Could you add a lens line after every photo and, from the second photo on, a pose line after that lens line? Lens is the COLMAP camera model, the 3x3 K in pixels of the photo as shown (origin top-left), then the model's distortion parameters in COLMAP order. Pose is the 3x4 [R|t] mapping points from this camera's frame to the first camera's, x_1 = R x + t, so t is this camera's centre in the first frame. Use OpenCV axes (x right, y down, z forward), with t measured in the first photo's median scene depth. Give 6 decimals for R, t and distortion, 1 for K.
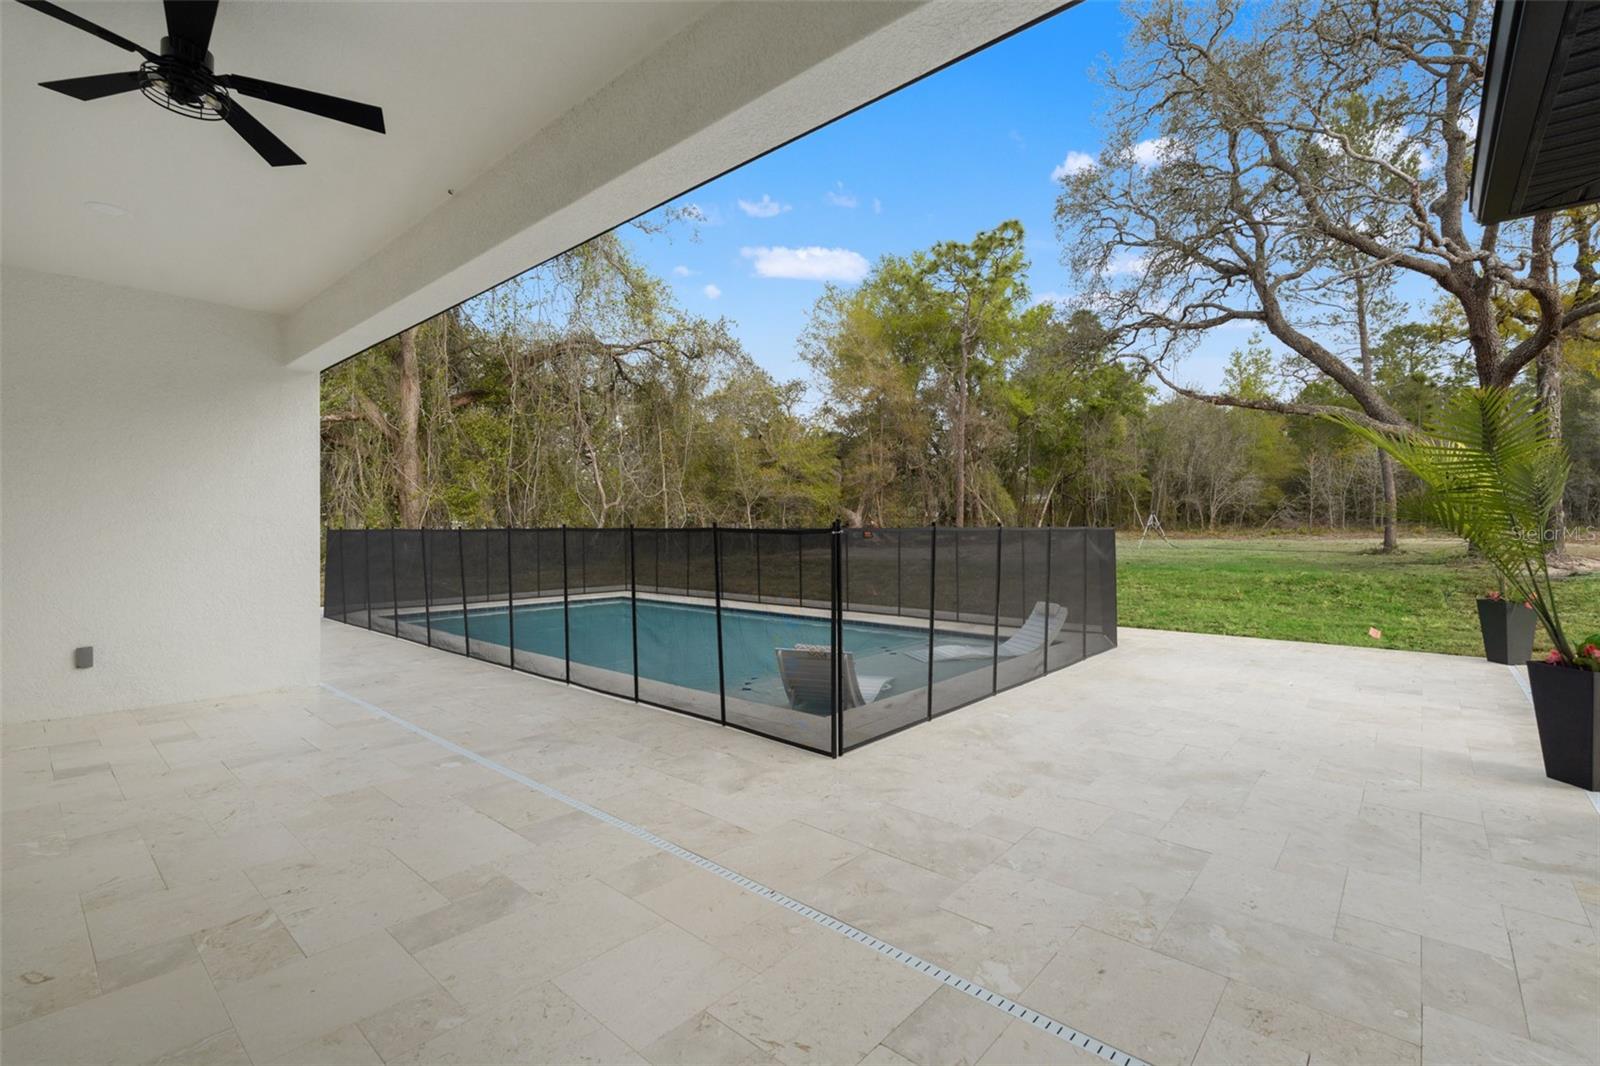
lens RADIAL K [[709.7, 0, 800.4], [0, 709.7, 523.2], [0, 0, 1]] dist [-0.000795, 0.000181]
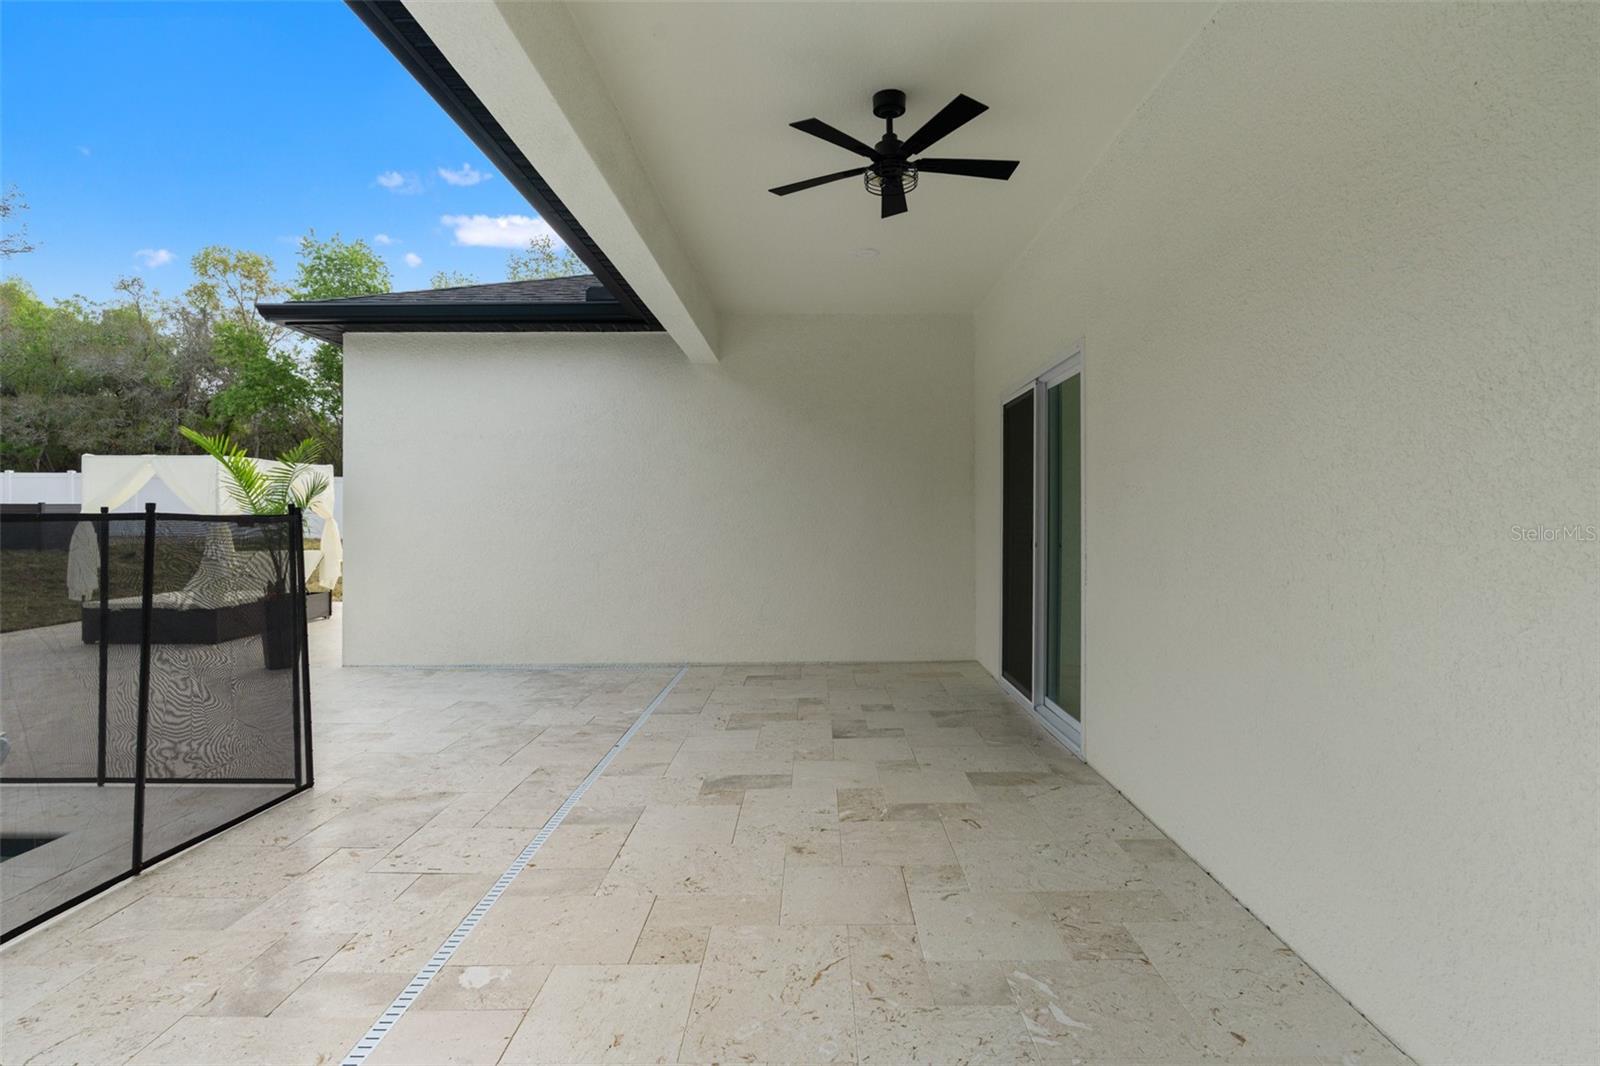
lens RADIAL K [[817.2, 0, 807.6], [0, 817.2, 537.8], [0, 0, 1]] dist [-0.000379, 0.000371]
pose [[-0.656362, -0.016440, 0.754267, -0.177551], [-0.002217, 0.999800, 0.019863, 0.002370], [-0.754443, 0.011365, -0.656267, 0.197227]]
